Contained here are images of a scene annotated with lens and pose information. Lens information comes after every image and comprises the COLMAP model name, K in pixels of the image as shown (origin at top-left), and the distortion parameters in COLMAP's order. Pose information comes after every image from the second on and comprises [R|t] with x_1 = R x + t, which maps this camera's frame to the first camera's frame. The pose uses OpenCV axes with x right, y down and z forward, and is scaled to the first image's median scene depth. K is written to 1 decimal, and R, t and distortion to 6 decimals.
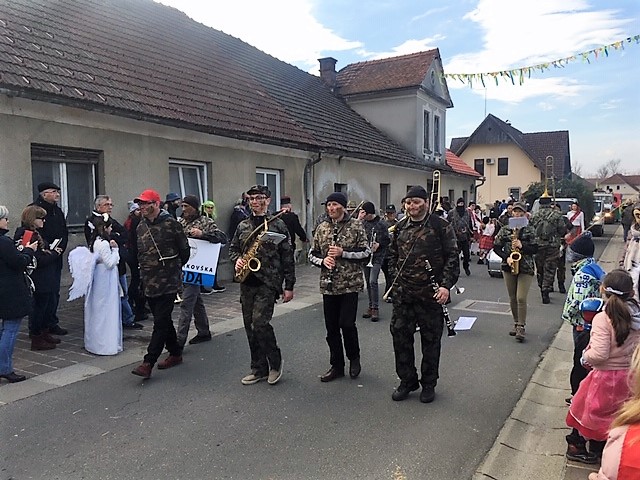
lens RADIAL K [[539.8, 0, 321.5], [0, 539.8, 244.4], [0, 0, 1]] dist [0.083629, -0.087342]
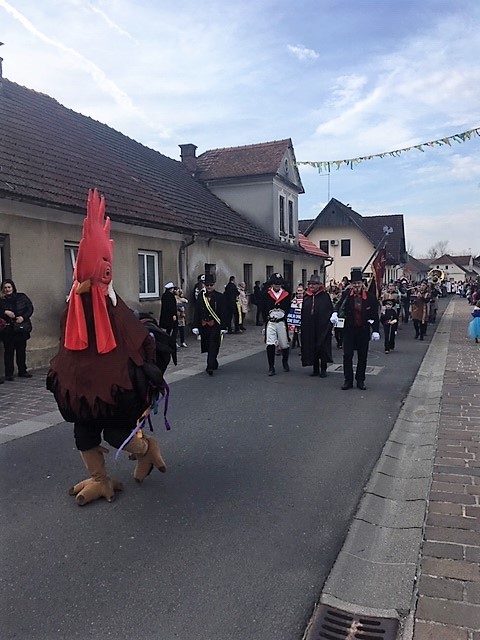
lens RADIAL K [[539.8, 0, 240.0], [0, 539.8, 320.0], [0, 0, 1]] dist [0.083629, -0.087342]
pose [[0.991041, -0.014675, 0.132749, -0.068591], [0.015663, 0.999857, -0.006404, 0.009268], [-0.132636, 0.008426, 0.991129, -0.100066]]
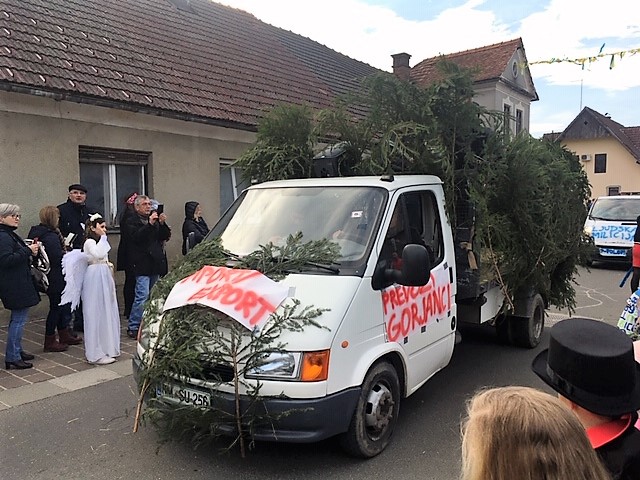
lens RADIAL K [[539.8, 0, 321.5], [0, 539.8, 244.4], [0, 0, 1]] dist [0.083629, -0.087342]
pose [[0.988026, 0.011685, -0.153847, 0.049476], [-0.011667, 0.999931, 0.001015, -0.004380], [0.153849, 0.000792, 0.988094, 0.041353]]
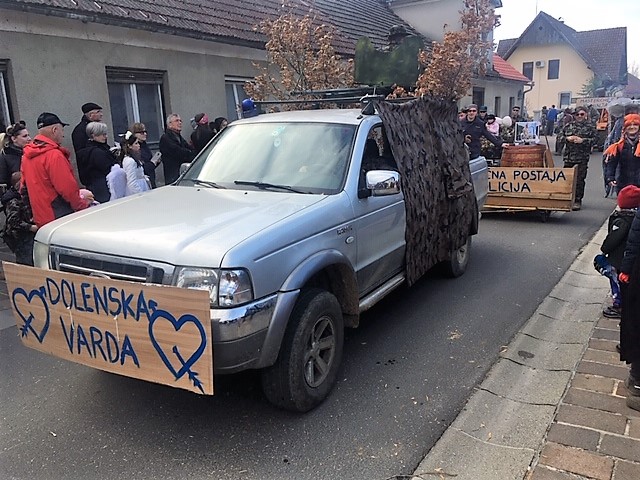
lens RADIAL K [[543.4, 0, 325.7], [0, 543.4, 240.7], [0, 0, 1]] dist [0.088075, -0.104593]
pose [[0.997778, -0.015880, -0.064703, -0.020023], [0.025218, 0.988937, 0.146175, 0.005147], [0.061666, -0.147482, 0.987140, -0.064892]]
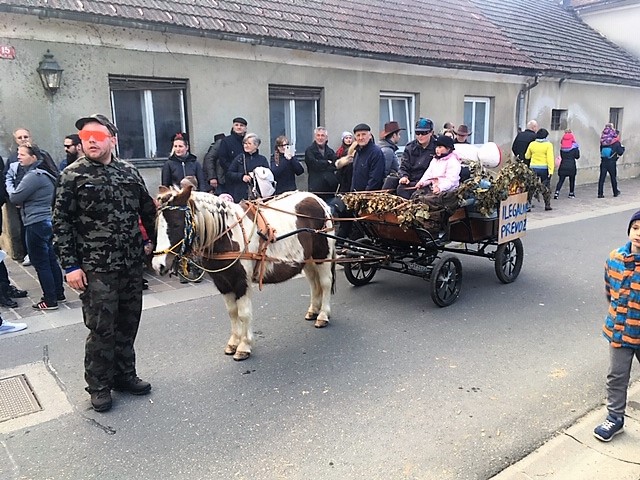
lens RADIAL K [[542.6, 0, 323.4], [0, 542.6, 247.6], [0, 0, 1]] dist [0.079587, -0.098302]
pose [[0.929133, 0.064627, -0.364053, 0.024321], [-0.017070, 0.991054, 0.132368, 0.005617], [0.369351, -0.116773, 0.921924, -0.060837]]
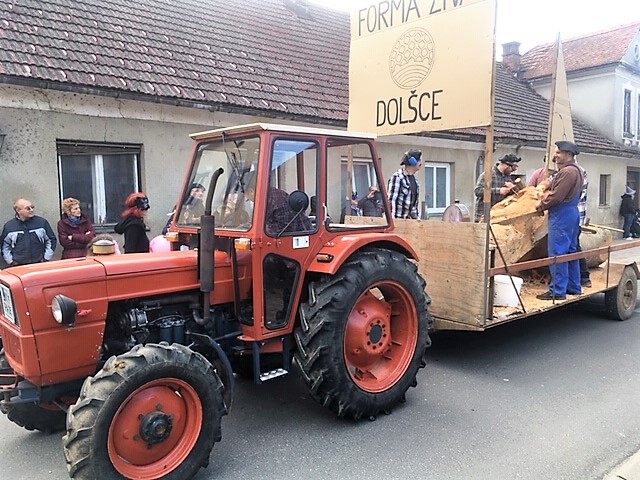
lens RADIAL K [[543.4, 0, 325.7], [0, 543.4, 240.7], [0, 0, 1]] dist [0.088075, -0.104593]
pose [[0.948307, 0.016239, -0.316938, 0.030768], [-0.013818, 0.999856, 0.009888, -0.001605], [0.317053, -0.004997, 0.948395, -0.031313]]
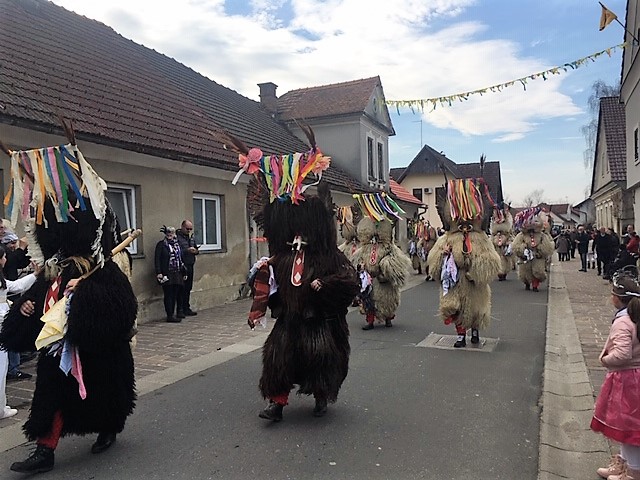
lens RADIAL K [[539.8, 0, 321.5], [0, 539.8, 244.4], [0, 0, 1]] dist [0.083629, -0.087342]
pose [[0.993750, -0.015494, 0.110546, -0.010231], [0.021731, 0.998225, -0.055445, -0.001315], [-0.109491, 0.057501, 0.992323, 0.096737]]
